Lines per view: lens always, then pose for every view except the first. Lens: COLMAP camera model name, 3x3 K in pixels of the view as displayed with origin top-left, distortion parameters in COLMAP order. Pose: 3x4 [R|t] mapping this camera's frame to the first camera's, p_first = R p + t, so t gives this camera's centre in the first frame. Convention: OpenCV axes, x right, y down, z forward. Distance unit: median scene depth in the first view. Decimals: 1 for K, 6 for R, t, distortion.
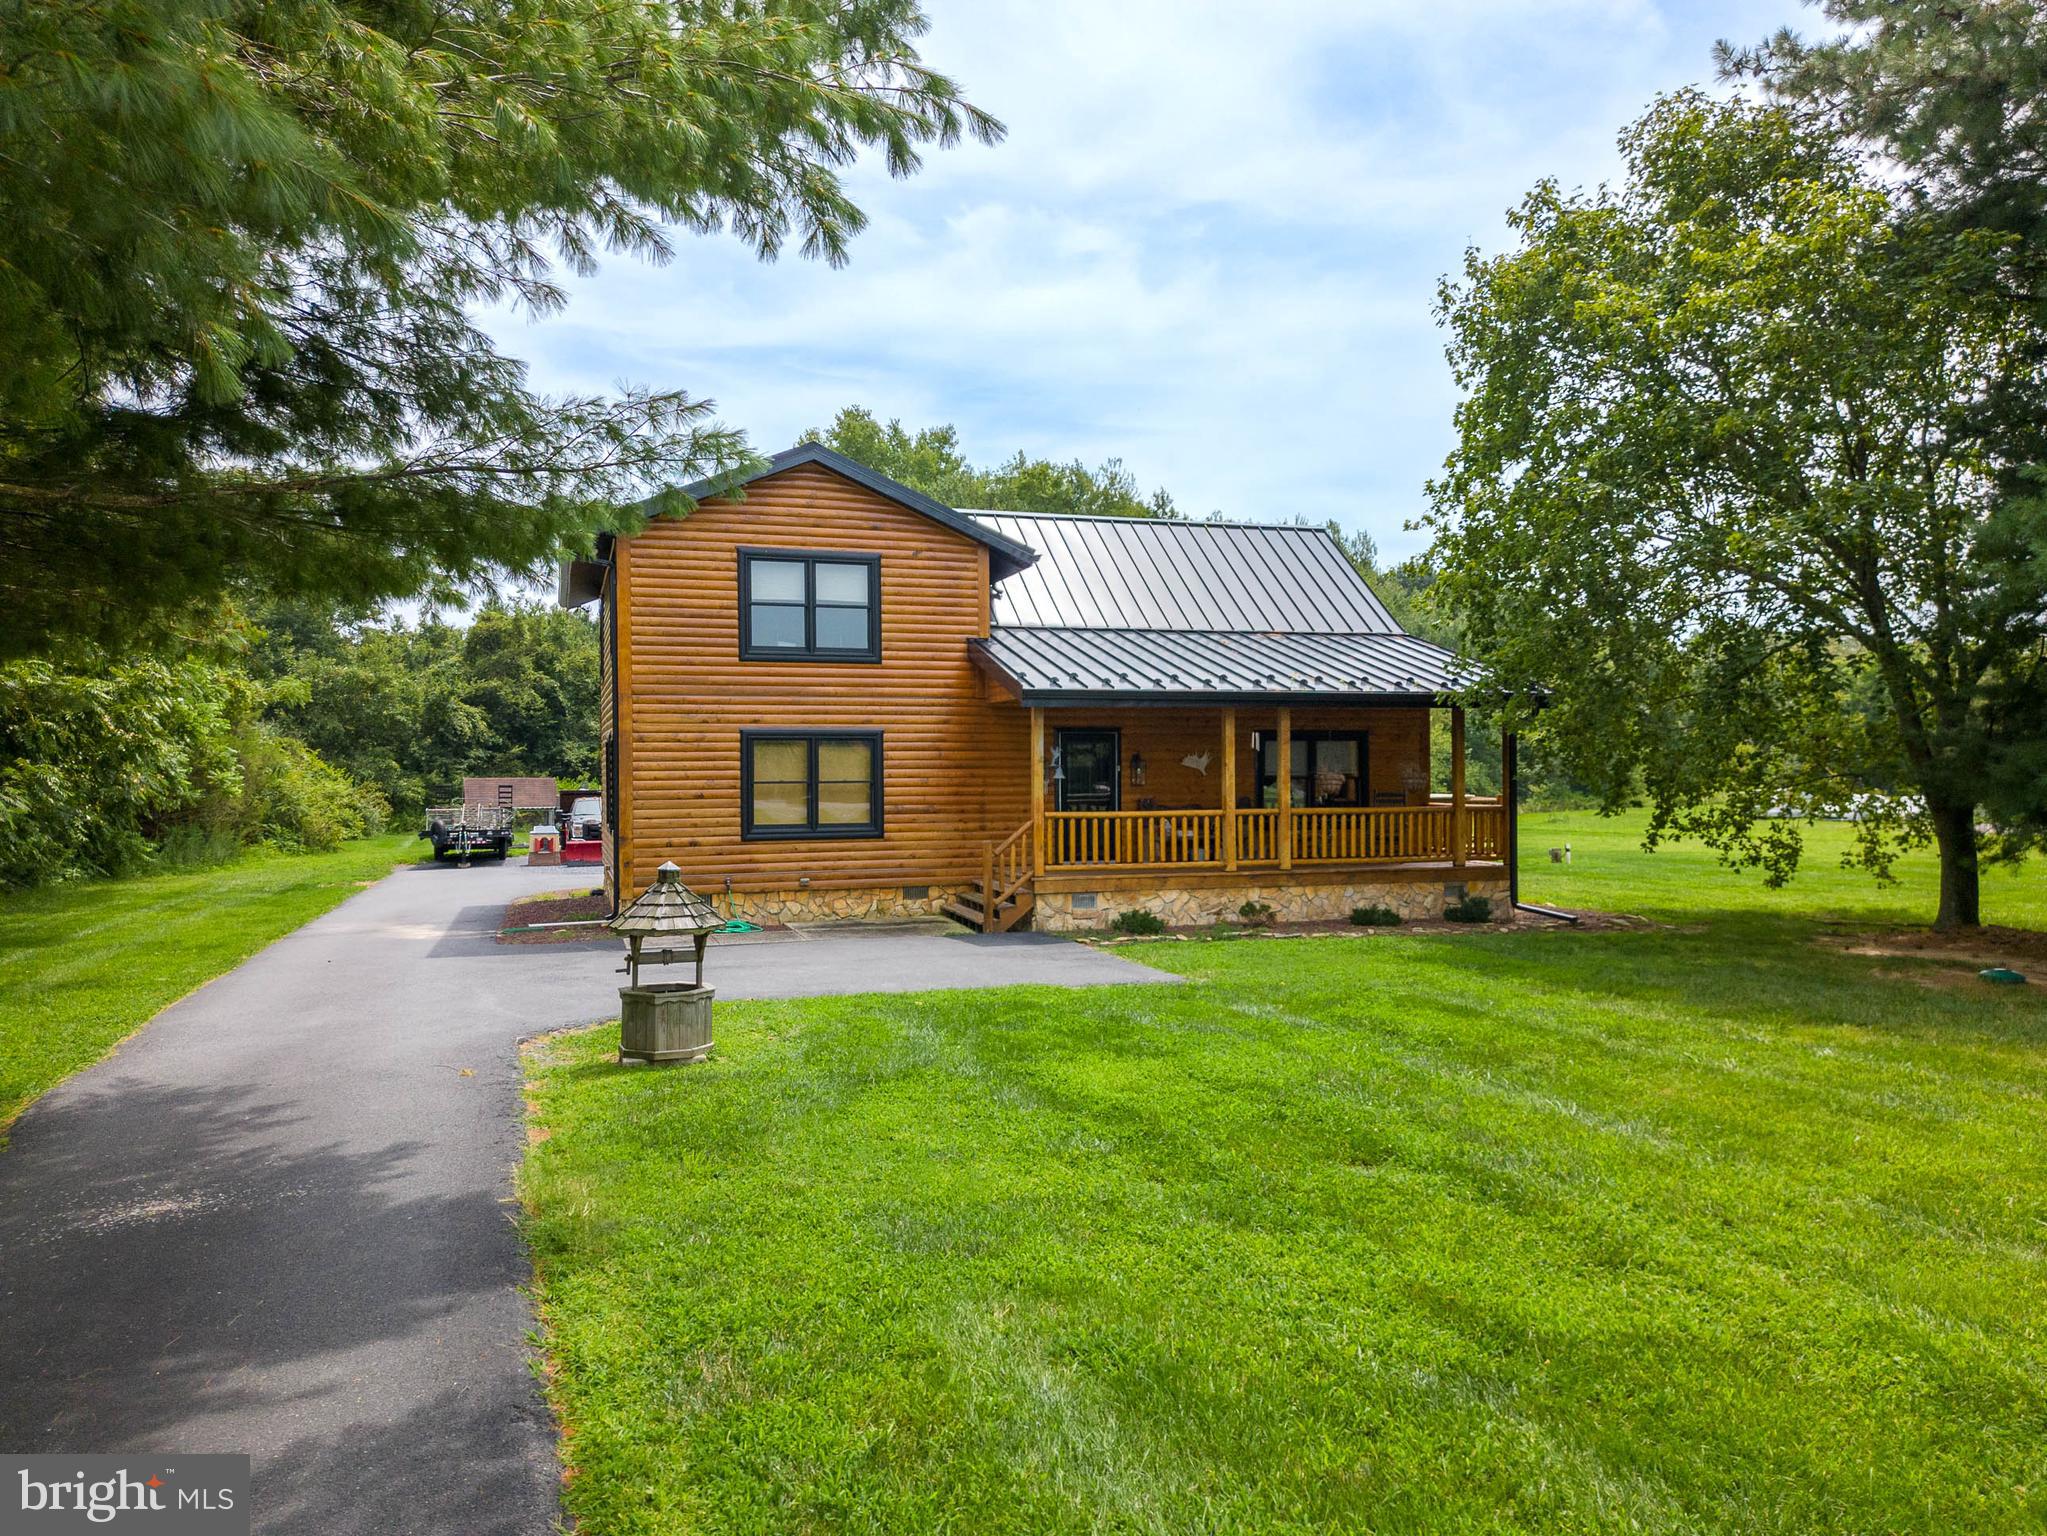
lens RADIAL K [[1433.5, 0, 1036.7], [0, 1433.5, 733.4], [0, 0, 1]] dist [0.118339, -0.227859]
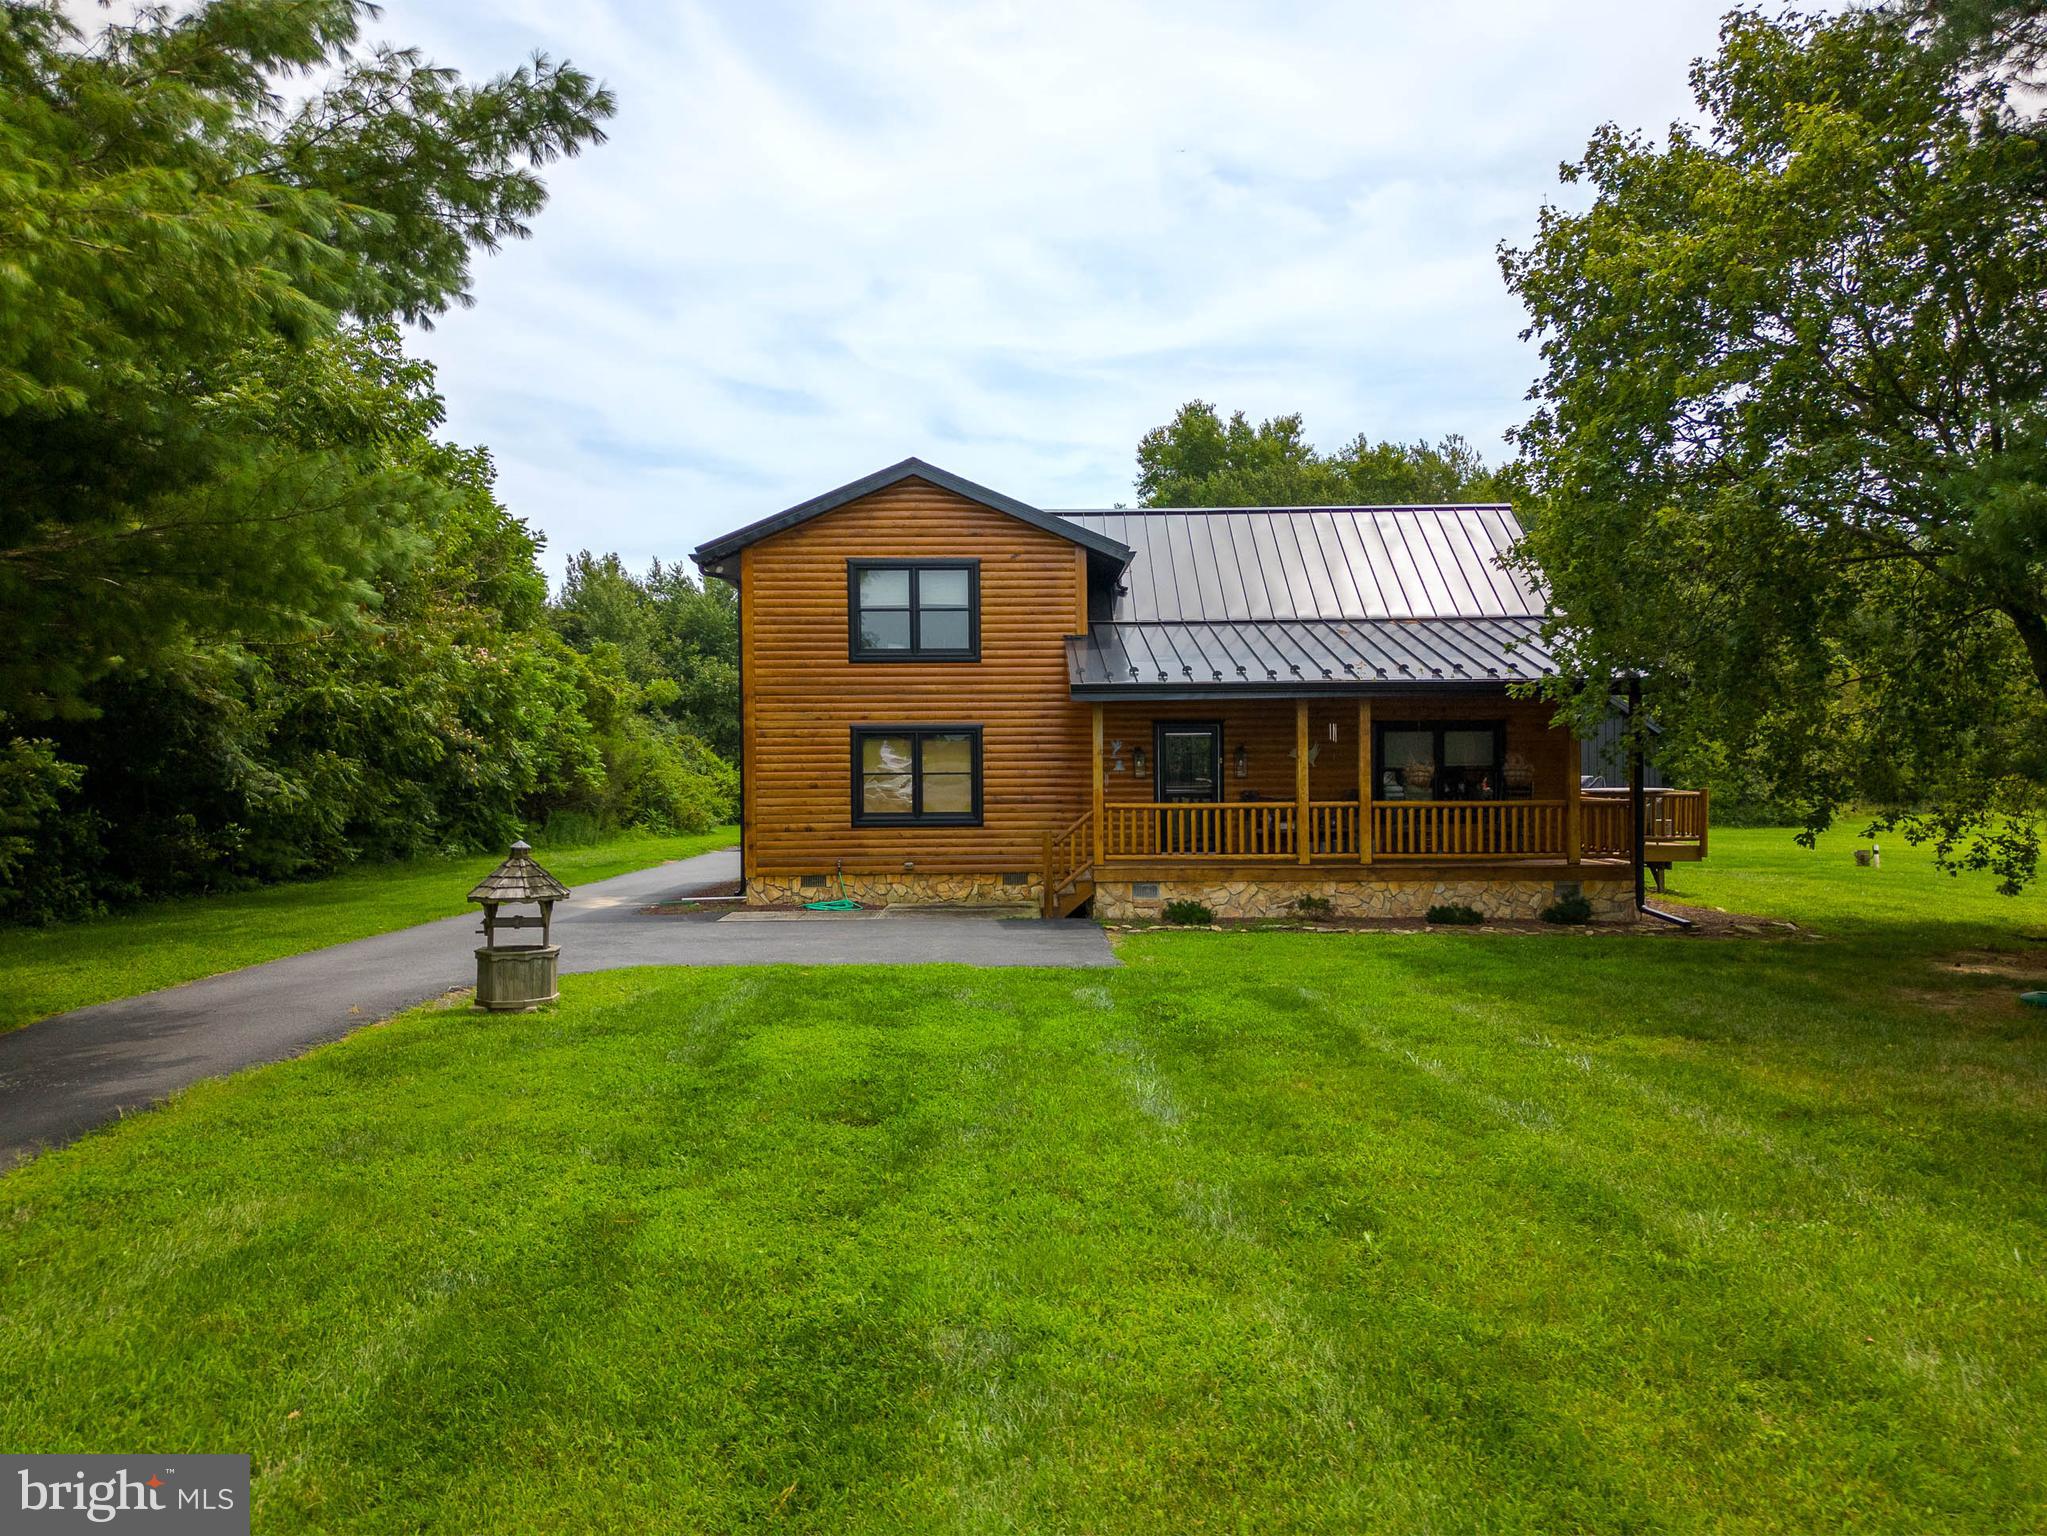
lens RADIAL K [[1433.5, 0, 1036.7], [0, 1433.5, 733.4], [0, 0, 1]] dist [0.118339, -0.227859]
pose [[0.953743, -0.007615, -0.300526, 0.253272], [0.009223, 0.999950, 0.003933, 0.000266], [0.300481, -0.006523, 0.953766, 0.001370]]
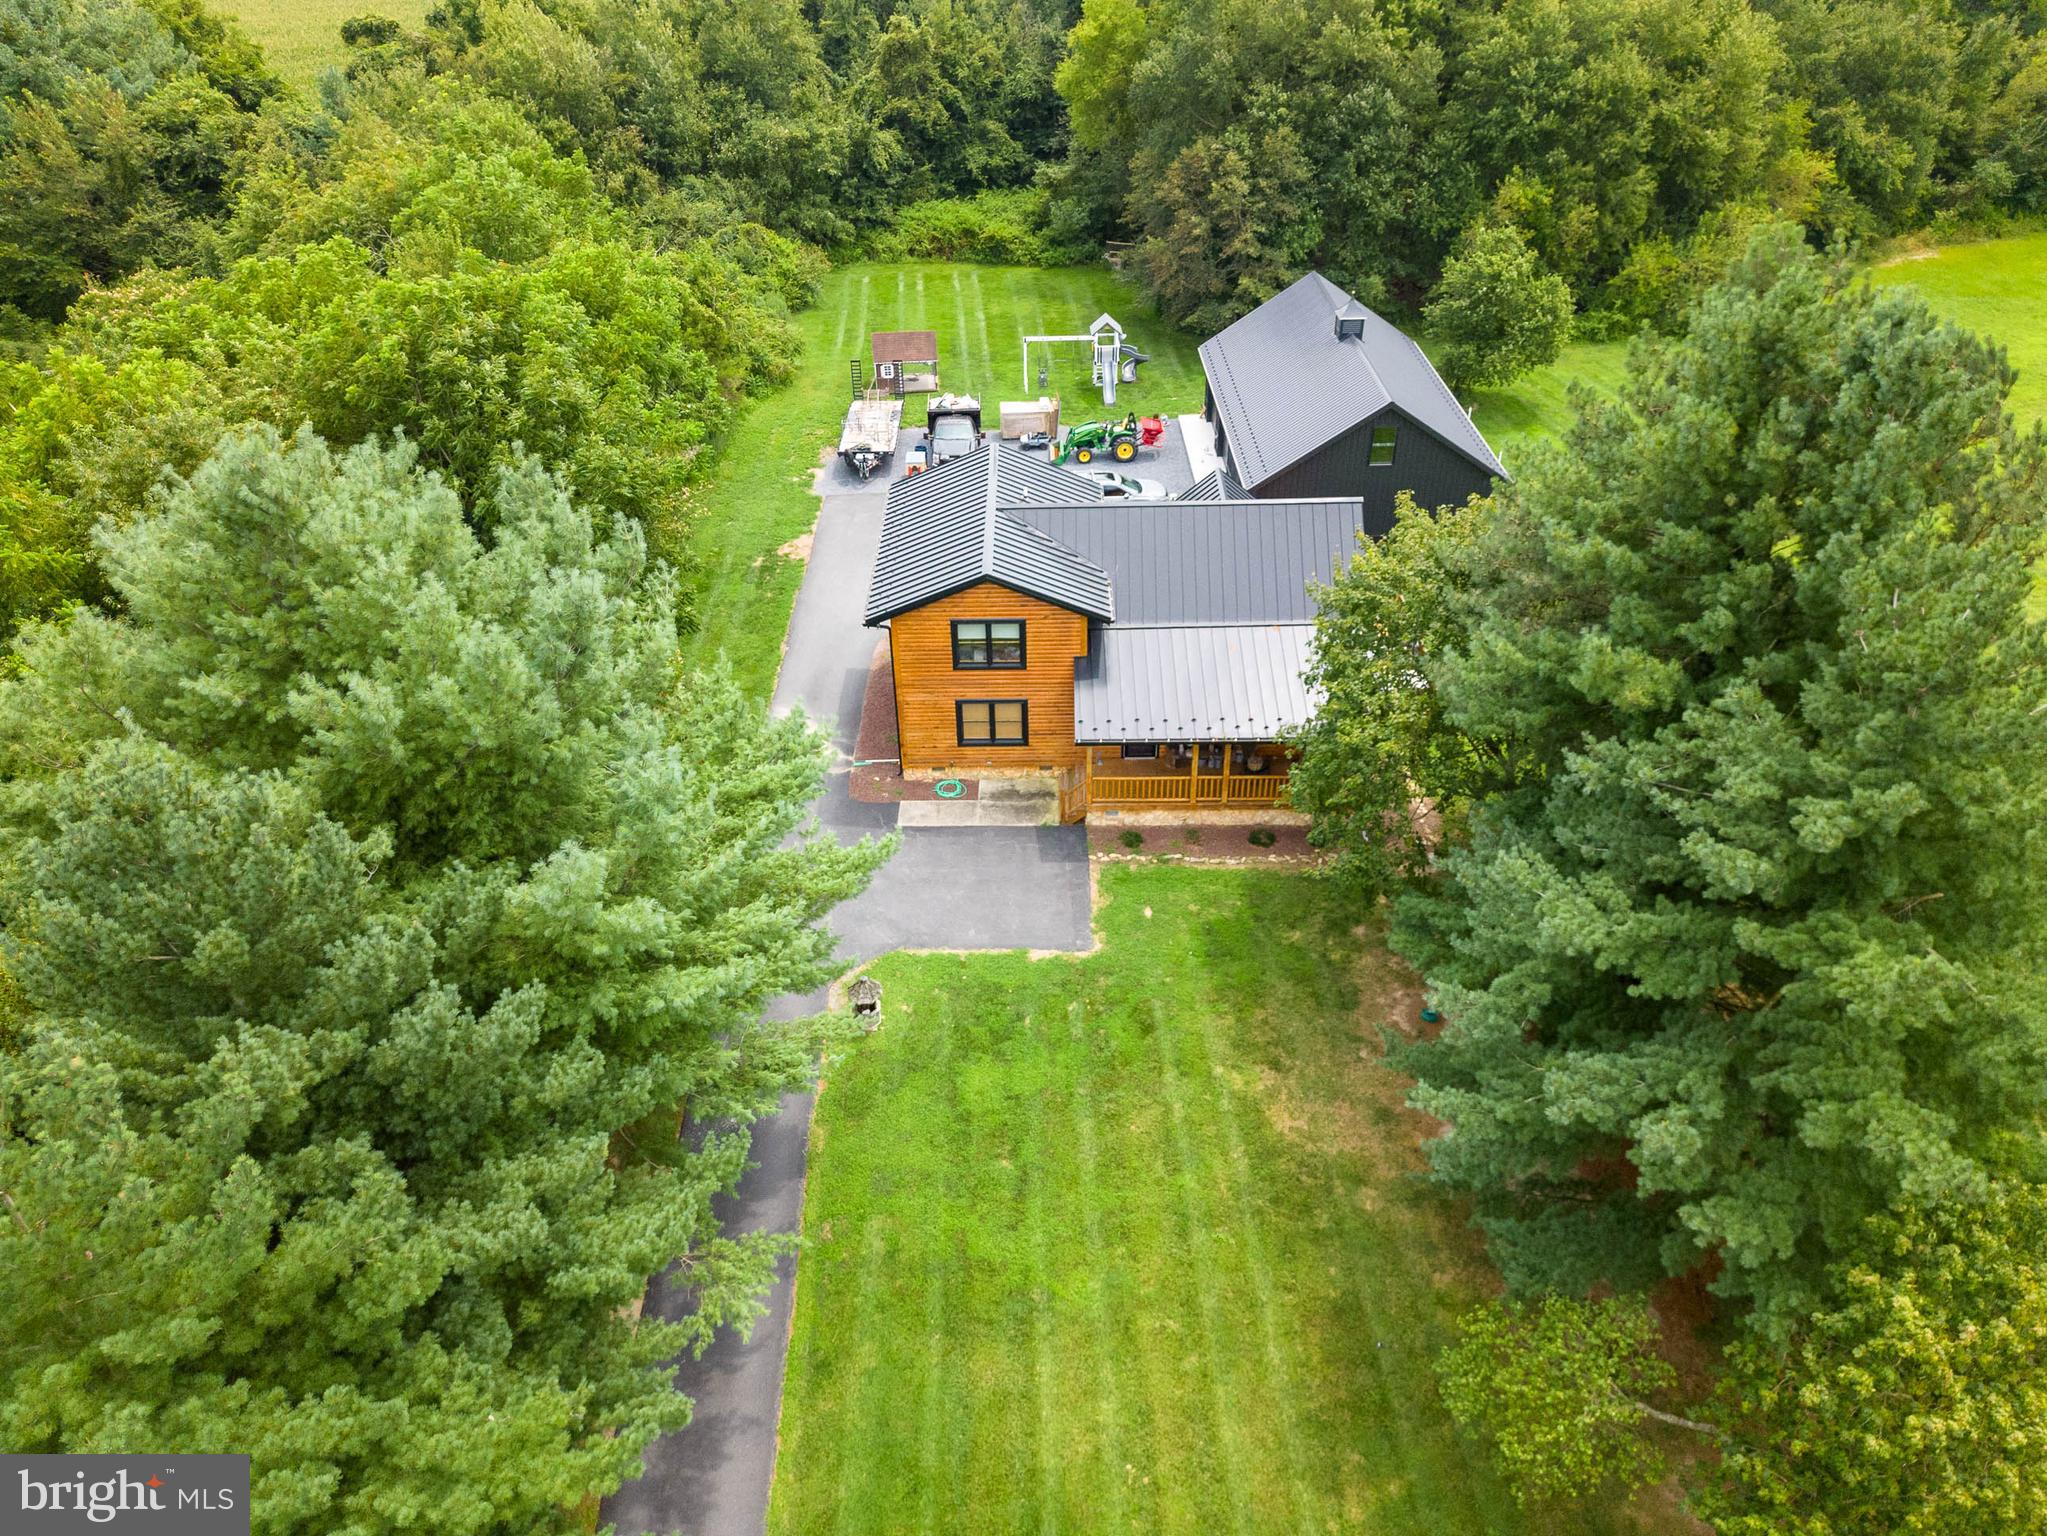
lens RADIAL K [[1474.3, 0, 1043.2], [0, 1474.3, 744.9], [0, 0, 1]] dist [0.102794, -0.168330]
pose [[0.949776, 0.173163, -0.260652, 0.442993], [0.012655, 0.811005, 0.584903, -1.121315], [0.312674, -0.558825, 0.768082, -0.548119]]
